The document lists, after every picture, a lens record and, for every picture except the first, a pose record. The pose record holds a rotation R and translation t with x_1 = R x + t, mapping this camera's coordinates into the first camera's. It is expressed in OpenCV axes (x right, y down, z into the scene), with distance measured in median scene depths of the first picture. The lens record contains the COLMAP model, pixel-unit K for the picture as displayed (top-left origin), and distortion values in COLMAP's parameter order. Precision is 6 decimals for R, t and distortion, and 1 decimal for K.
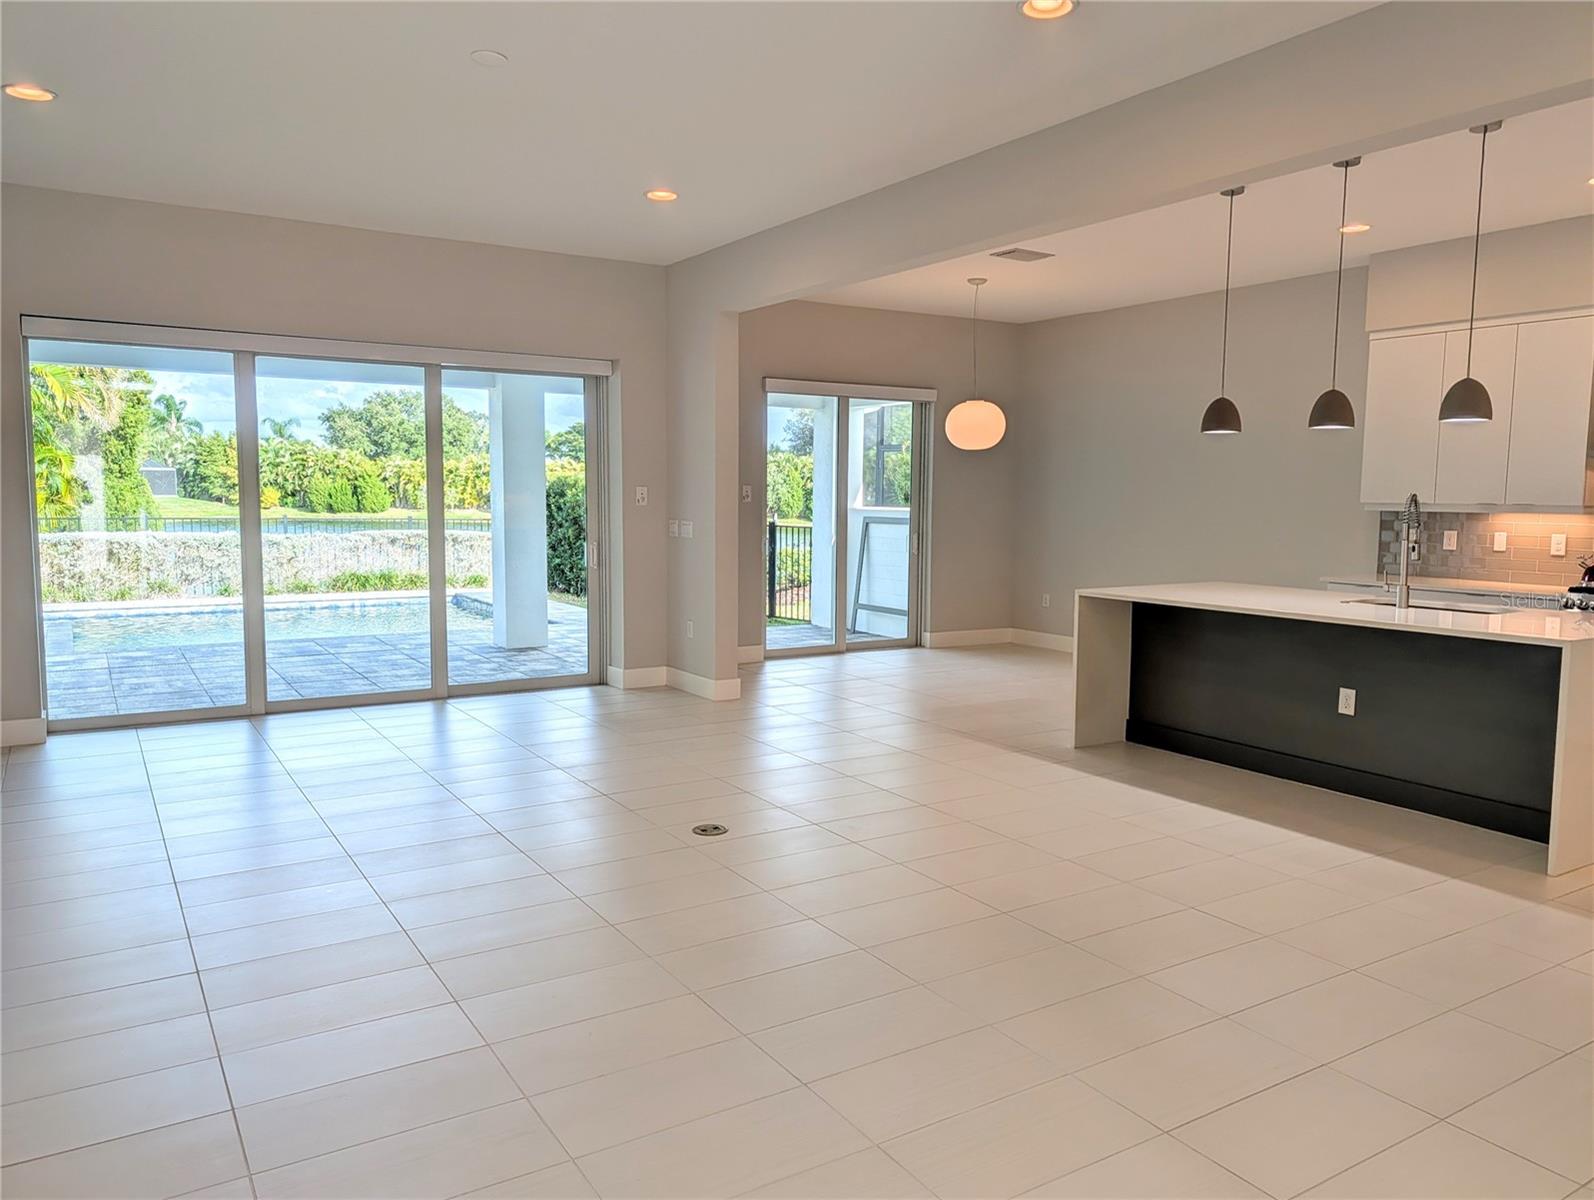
lens RADIAL K [[1108.8, 0, 797.0], [0, 1108.8, 600.0], [0, 0, 1]] dist [0.000906, -0.000816]
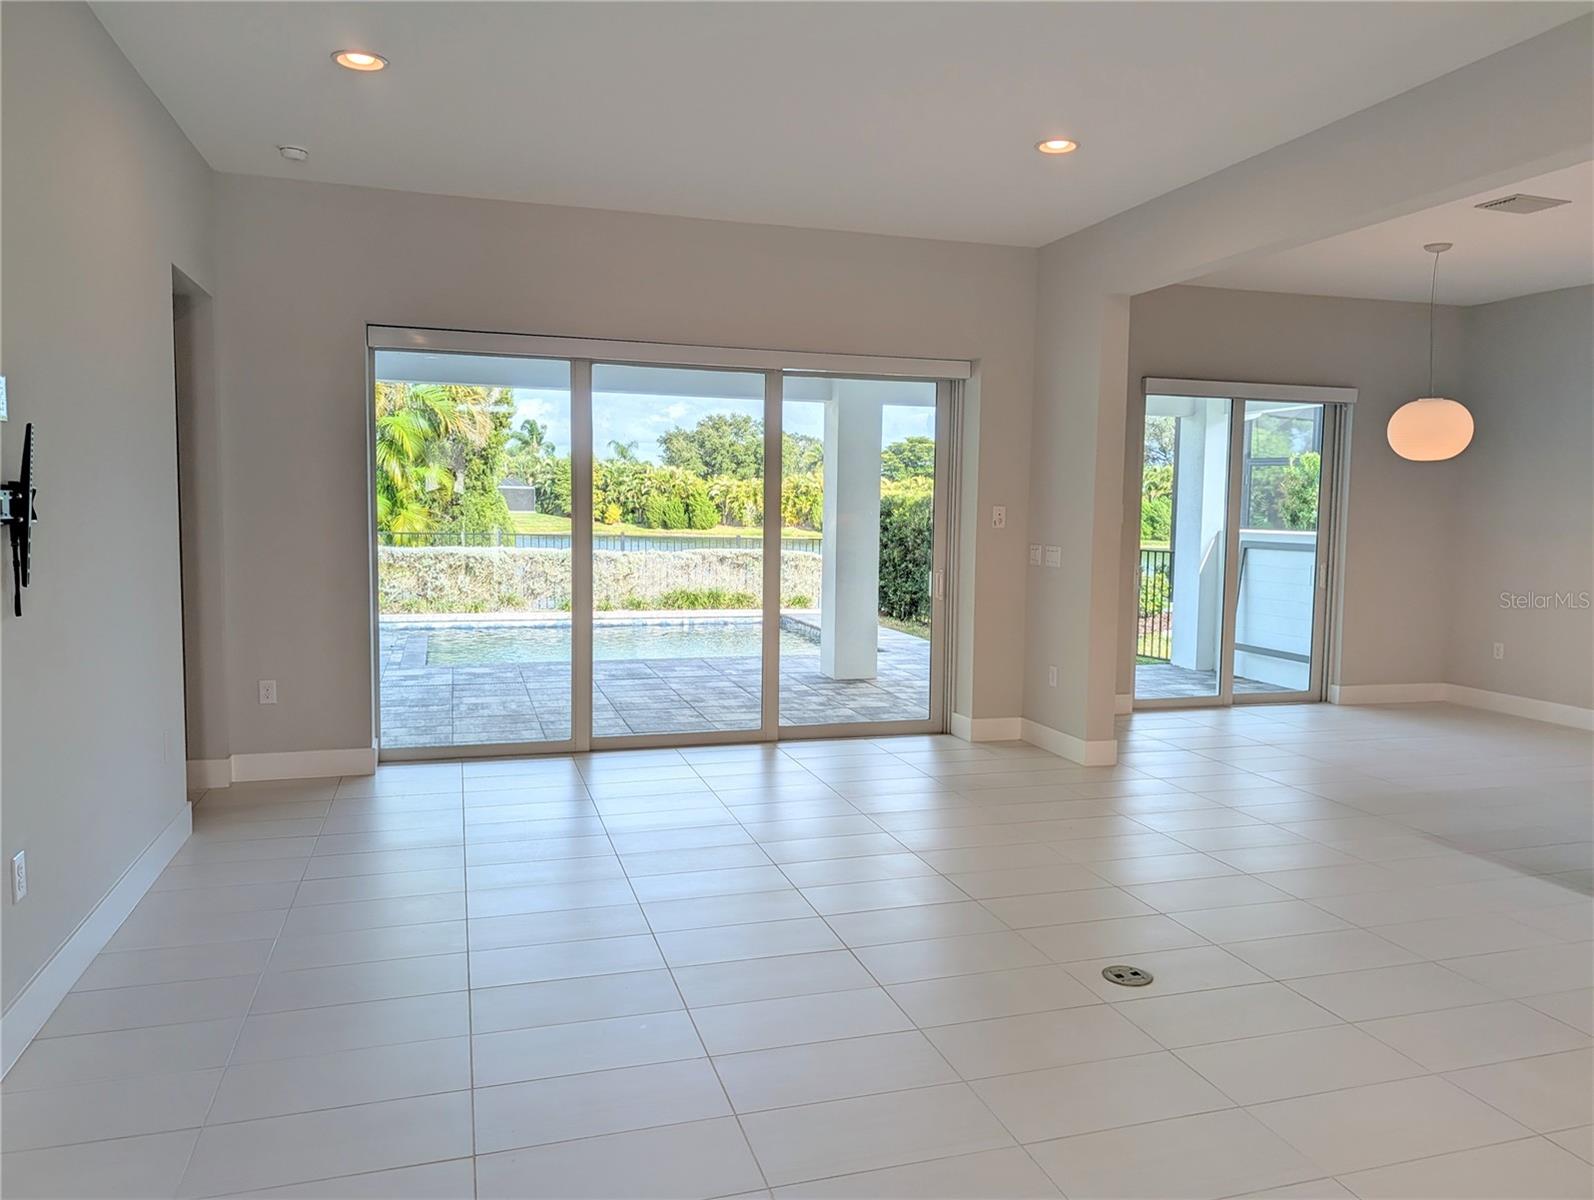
lens RADIAL K [[1101.6, 0, 797.0], [0, 1101.6, 600.0], [0, 0, 1]] dist [0.118773, -0.230781]
pose [[0.961503, 0.027279, -0.273437, -0.040012], [-0.031777, 0.999423, -0.012033, -0.010724], [0.272951, 0.020258, 0.961815, 0.096724]]
